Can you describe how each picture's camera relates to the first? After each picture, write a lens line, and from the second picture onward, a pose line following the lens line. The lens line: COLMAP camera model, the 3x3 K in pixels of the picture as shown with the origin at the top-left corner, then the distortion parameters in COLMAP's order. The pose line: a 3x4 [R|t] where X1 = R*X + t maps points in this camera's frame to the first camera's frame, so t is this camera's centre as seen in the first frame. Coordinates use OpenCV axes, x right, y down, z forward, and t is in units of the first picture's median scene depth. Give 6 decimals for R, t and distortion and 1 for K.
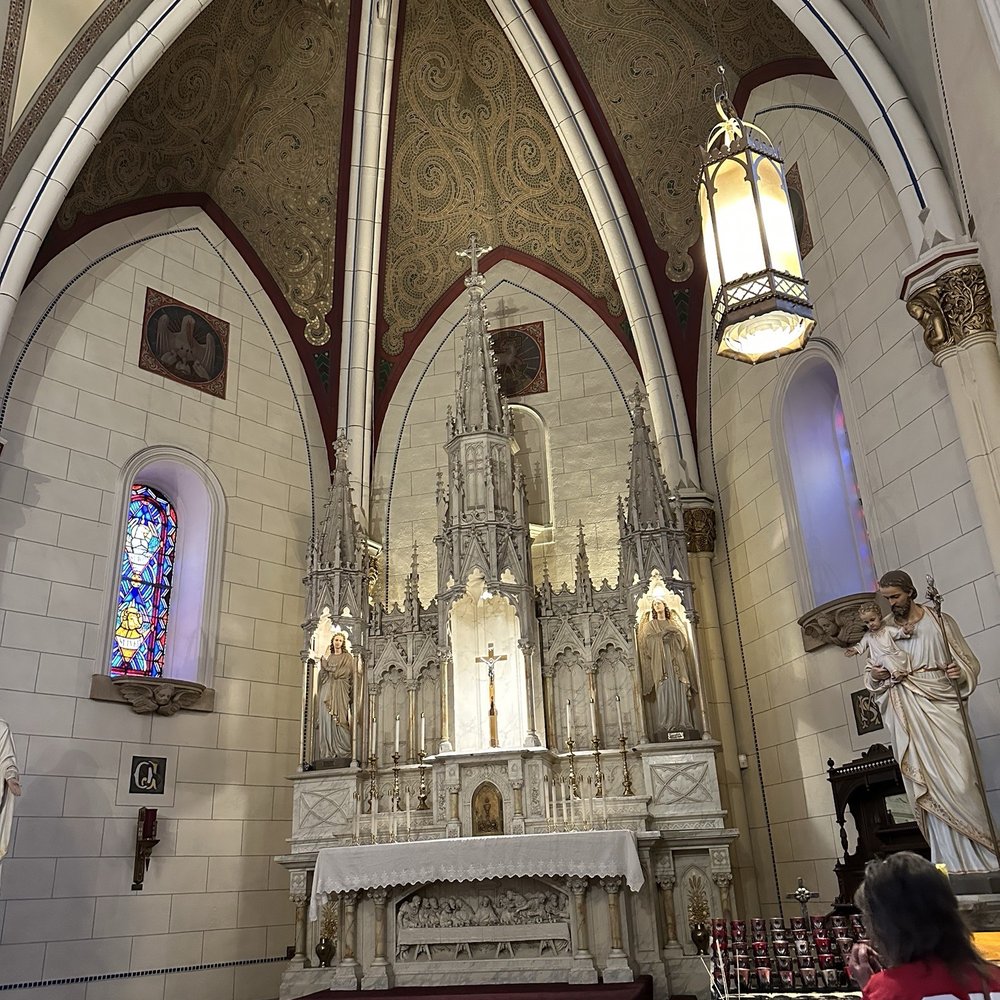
lens RADIAL K [[935.6, 0, 495.0], [0, 935.6, 498.8], [0, 0, 1]] dist [0.158269, -0.299049]
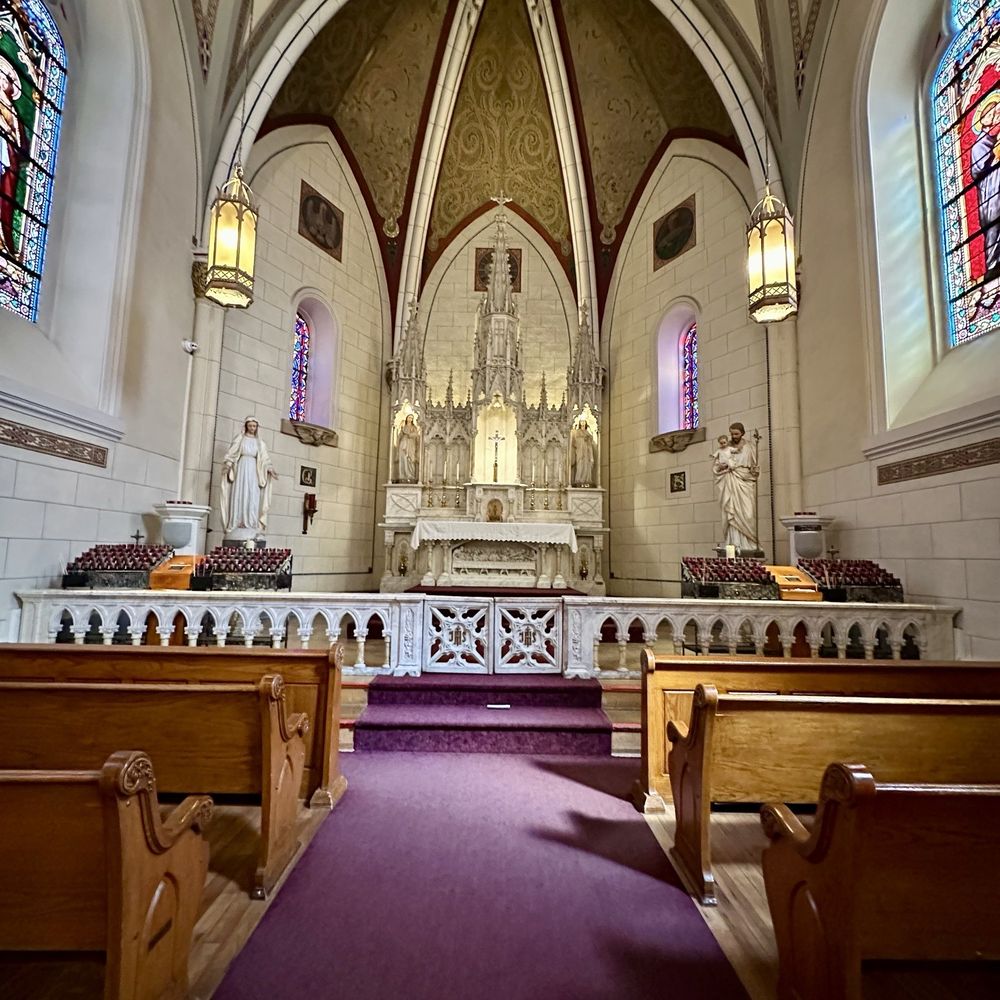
lens RADIAL K [[536.8, 0, 500.0], [0, 536.8, 500.0], [0, 0, 1]] dist [-0.001660, -0.000159]
pose [[0.963965, 0.091862, 0.249667, -0.254924], [-0.156697, 0.954476, 0.253816, 0.010831], [-0.214985, -0.283792, 0.934475, -0.062180]]
